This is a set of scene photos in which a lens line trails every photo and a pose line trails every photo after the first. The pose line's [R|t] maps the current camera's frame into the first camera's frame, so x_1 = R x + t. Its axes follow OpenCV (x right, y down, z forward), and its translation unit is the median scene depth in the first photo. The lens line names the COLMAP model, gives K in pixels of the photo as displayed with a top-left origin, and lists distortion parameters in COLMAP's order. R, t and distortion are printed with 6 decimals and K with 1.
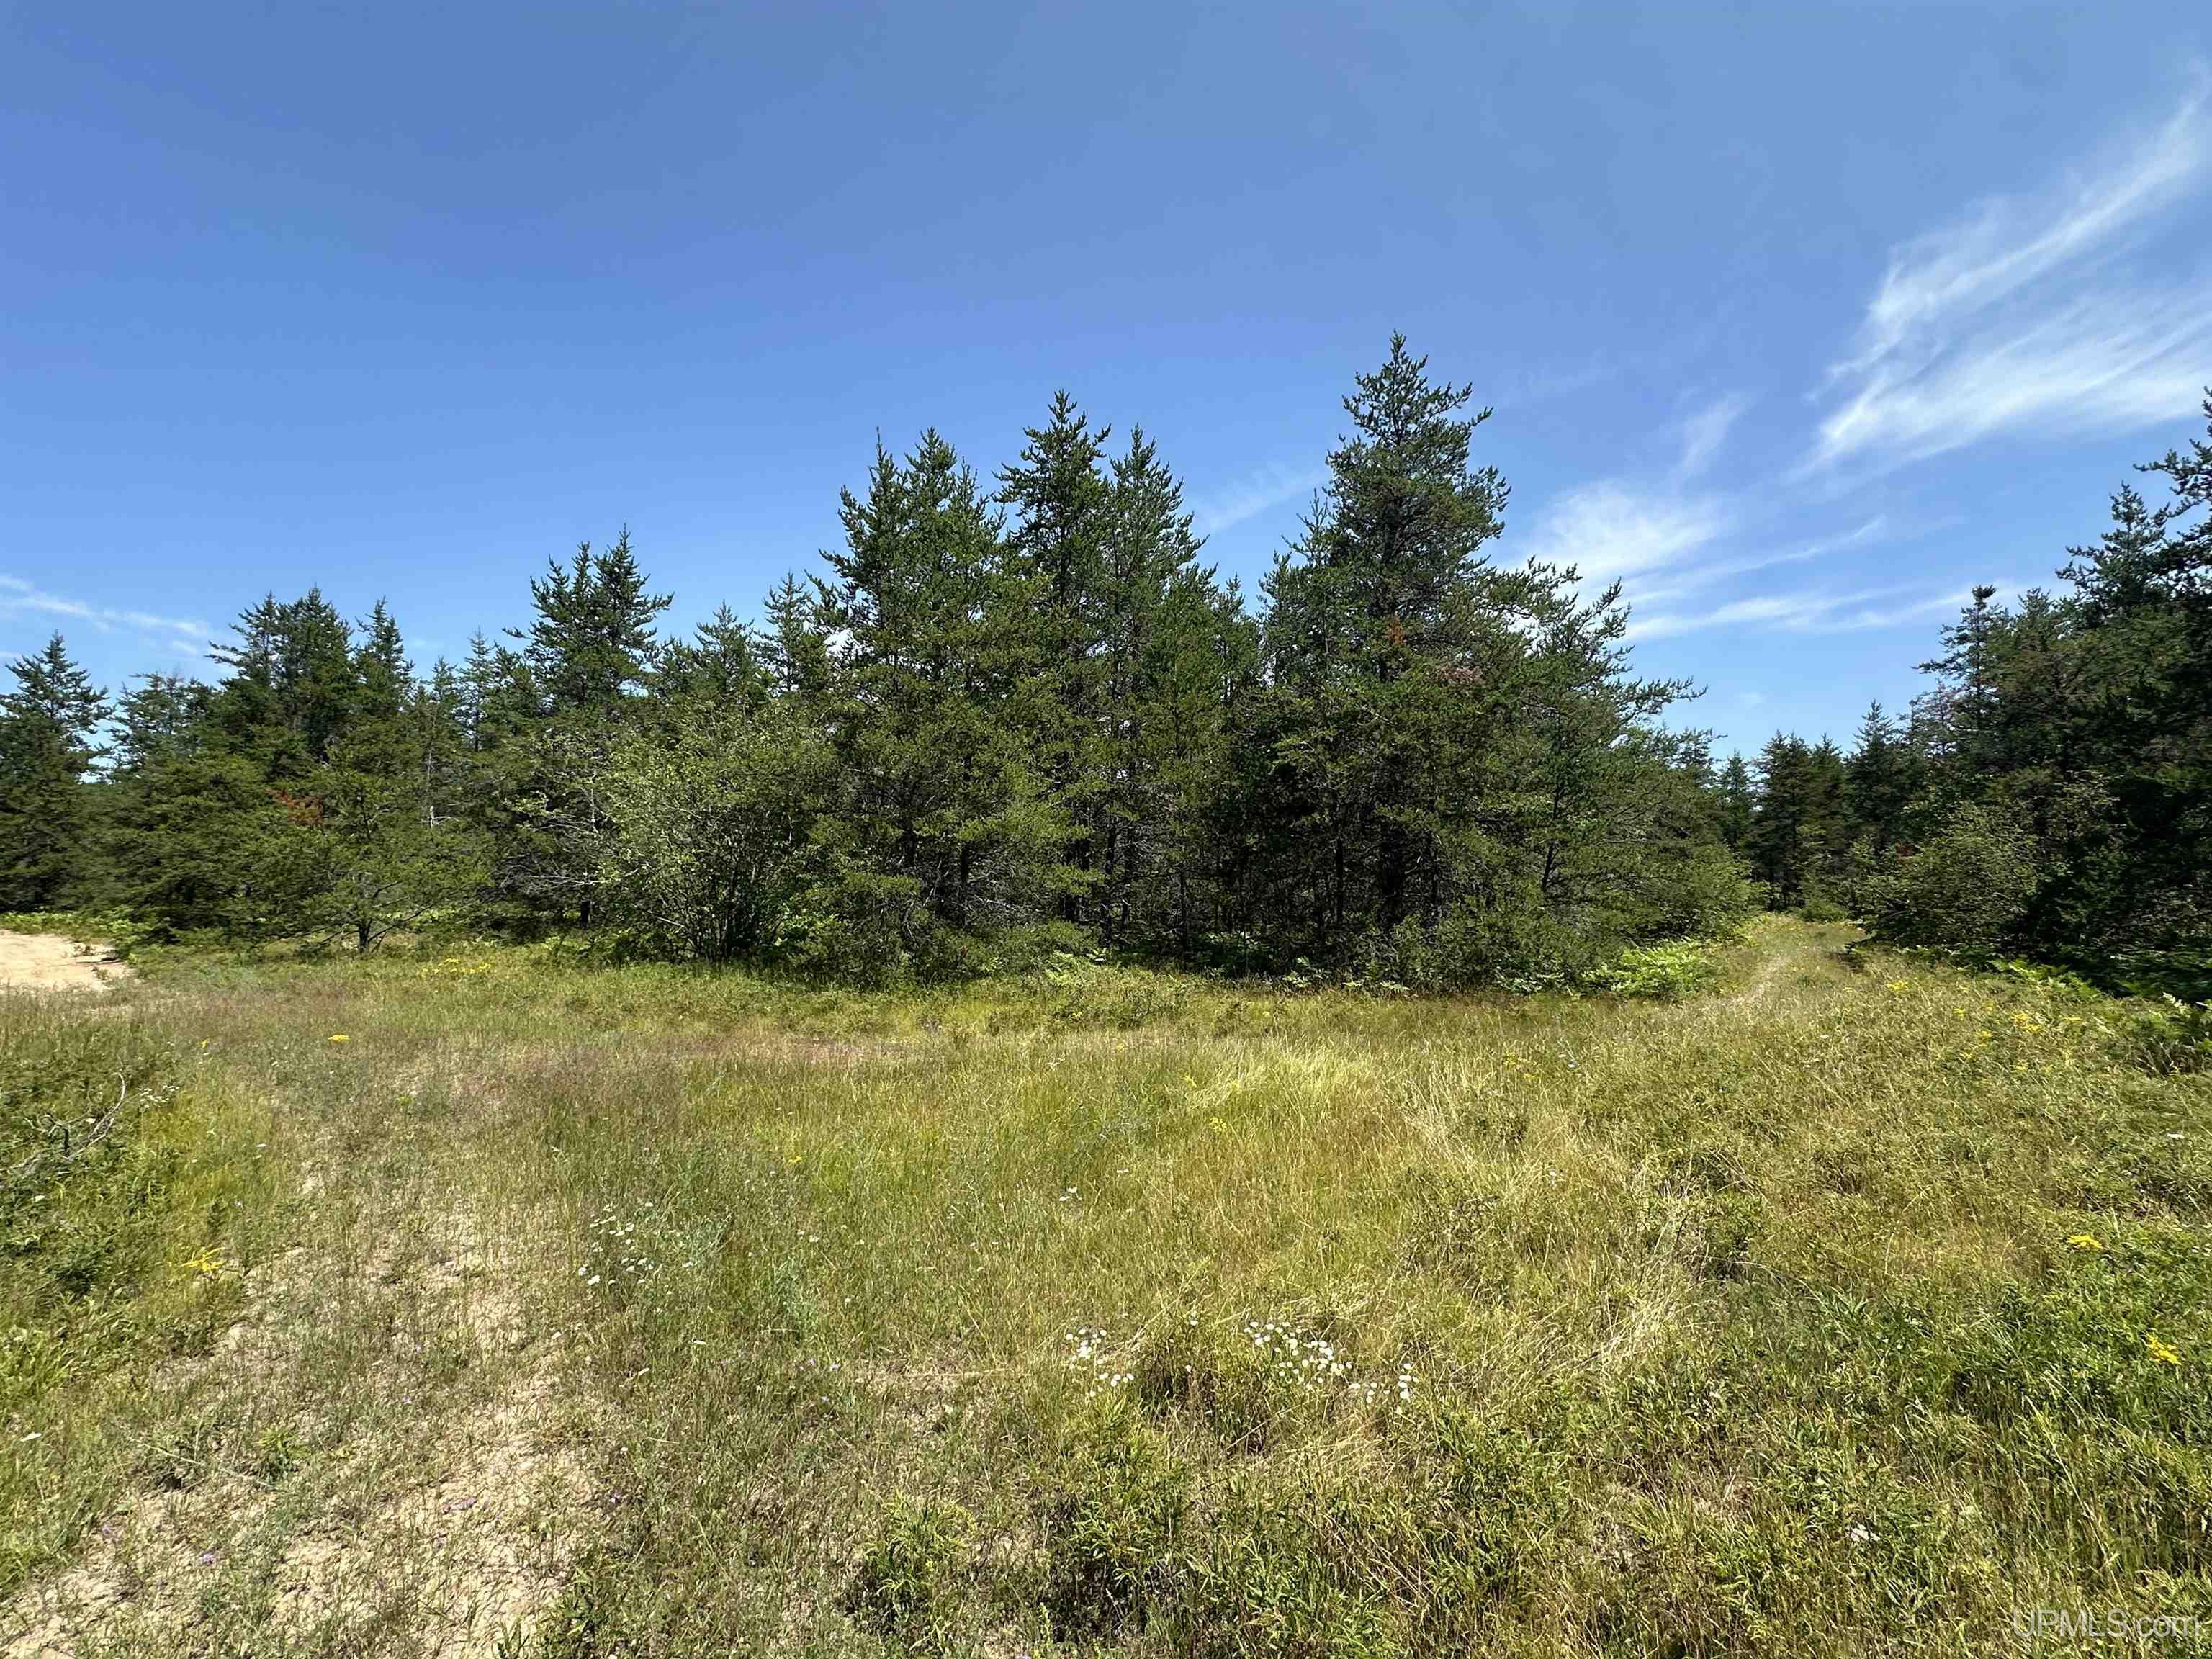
lens RADIAL K [[983.7, 0, 1103.1], [0, 983.7, 834.6], [0, 0, 1]] dist [0.000354, 0.000283]
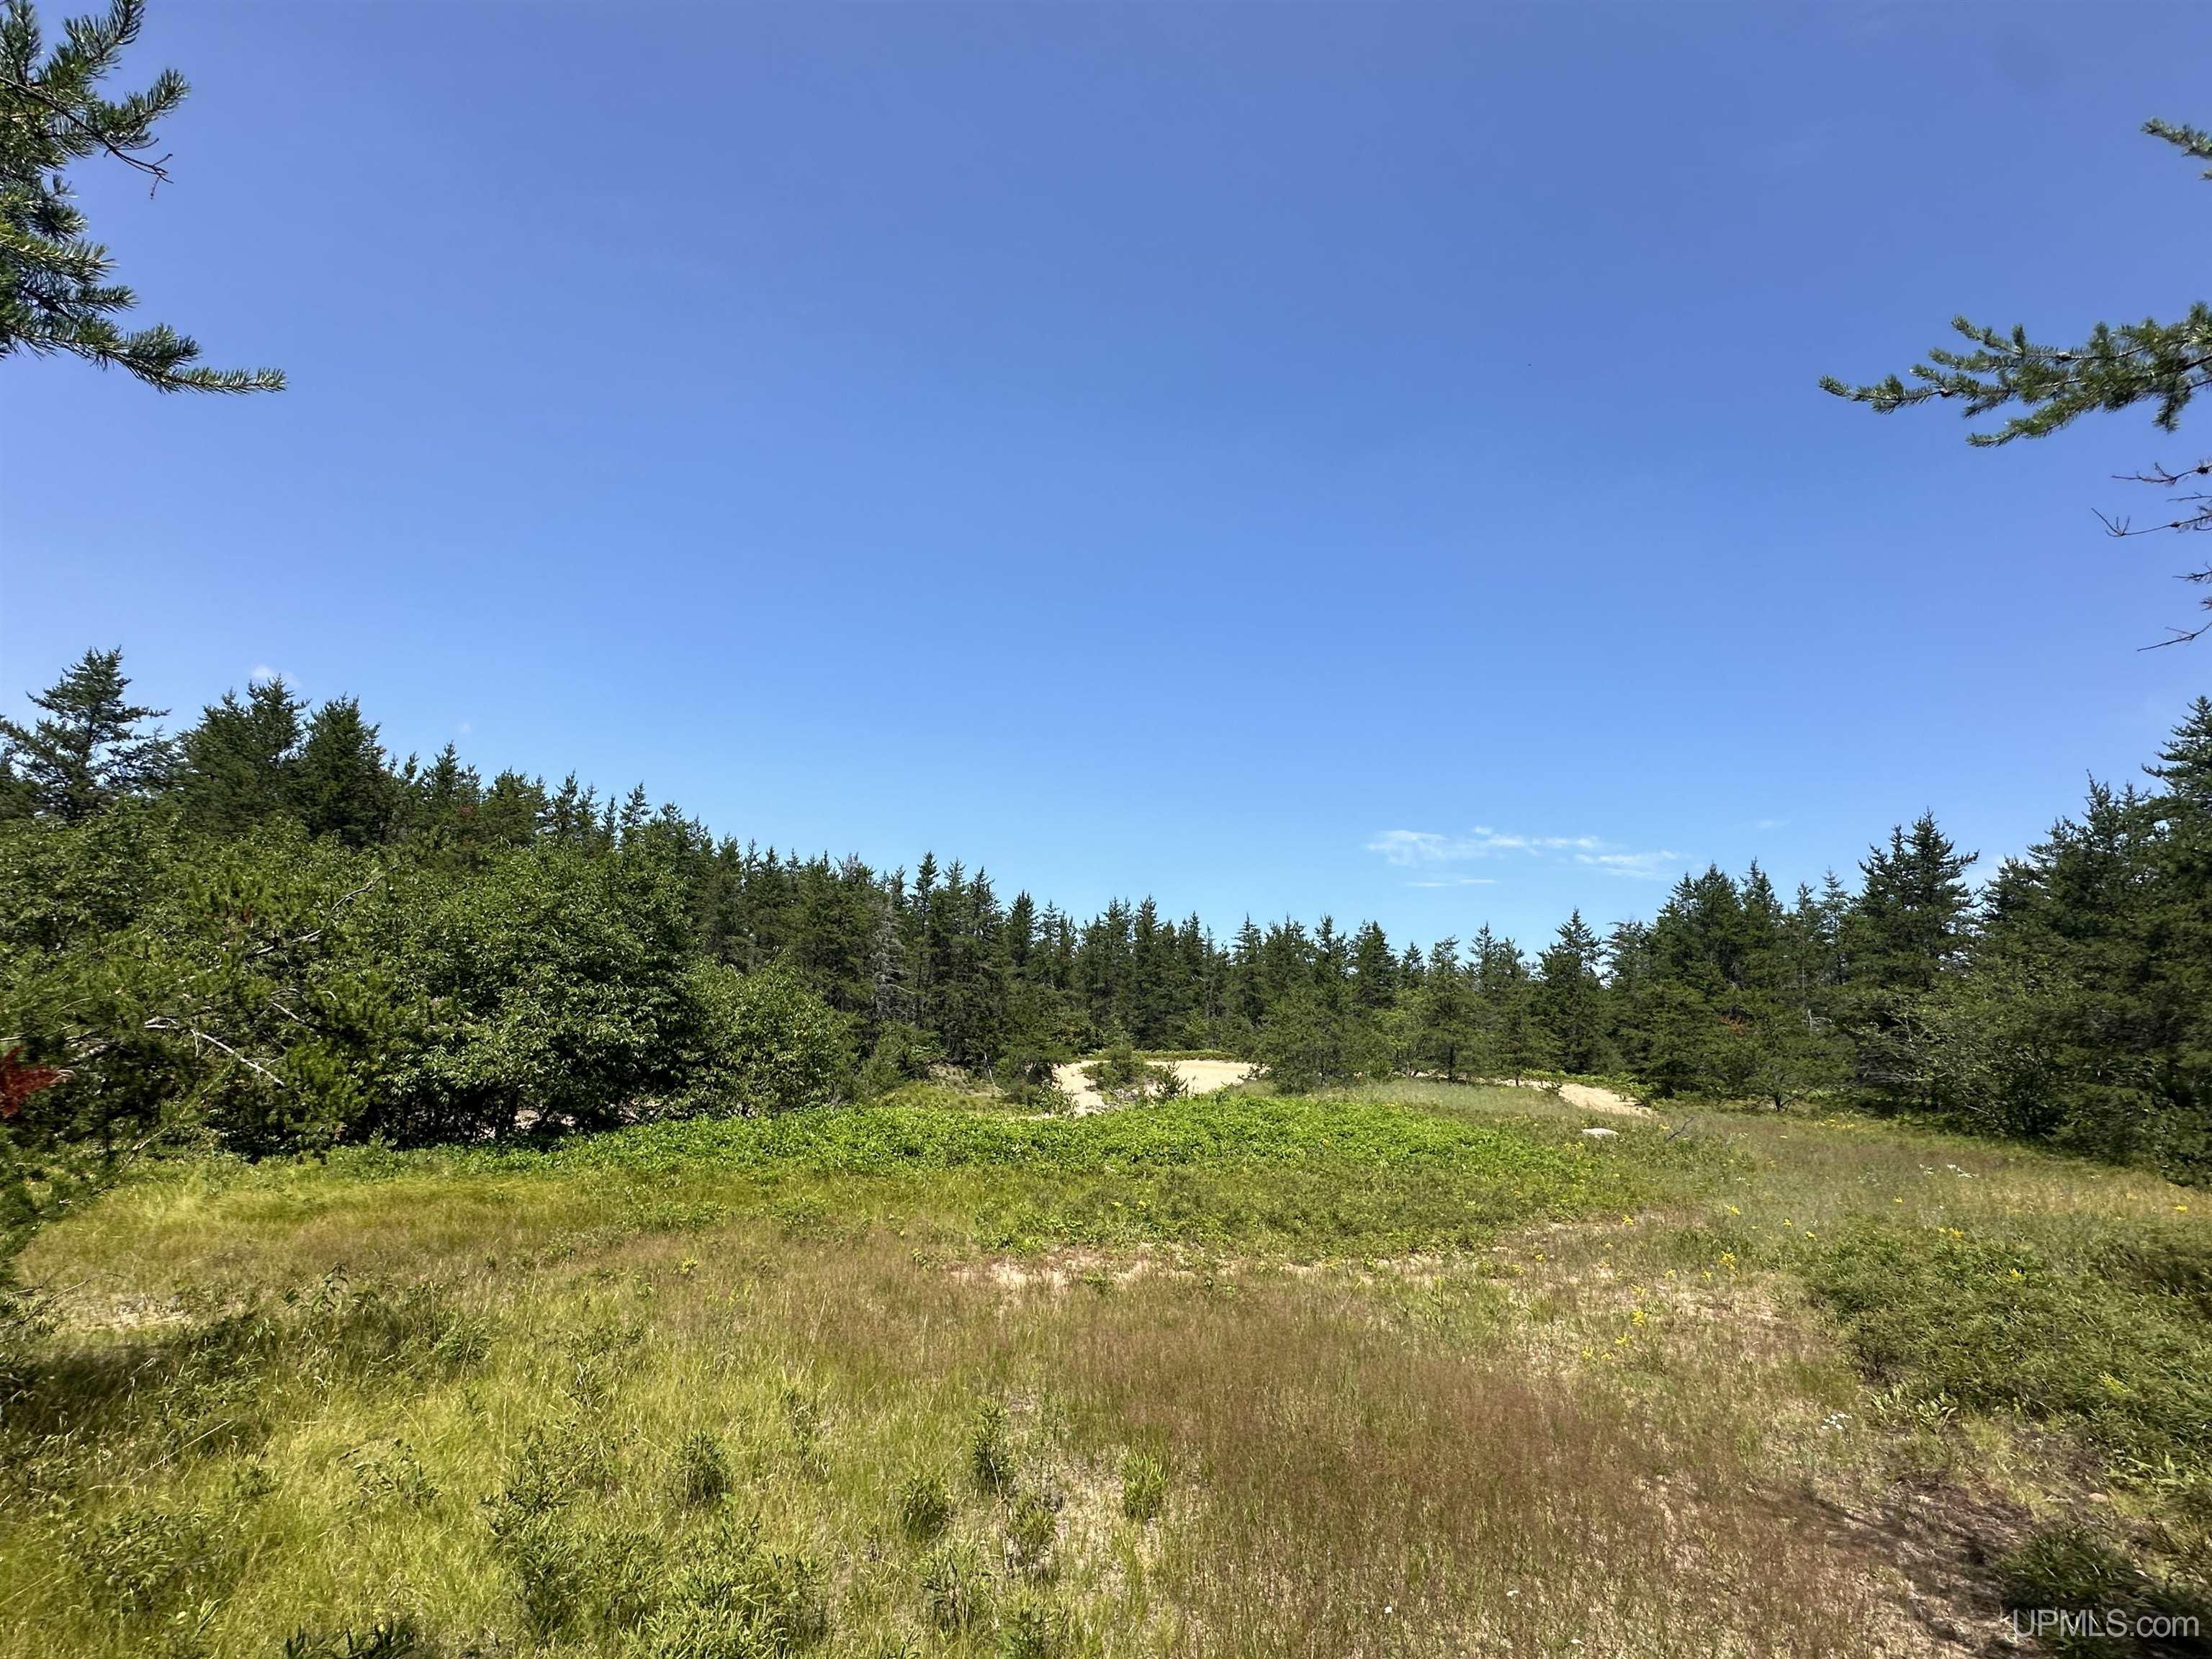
lens RADIAL K [[983.7, 0, 1103.1], [0, 983.7, 834.6], [0, 0, 1]] dist [0.000354, 0.000283]
pose [[0.347266, -0.164060, -0.923304, 0.391721], [-0.003150, 0.984368, -0.176096, -0.039658], [0.937761, 0.064061, 0.341320, -0.563683]]
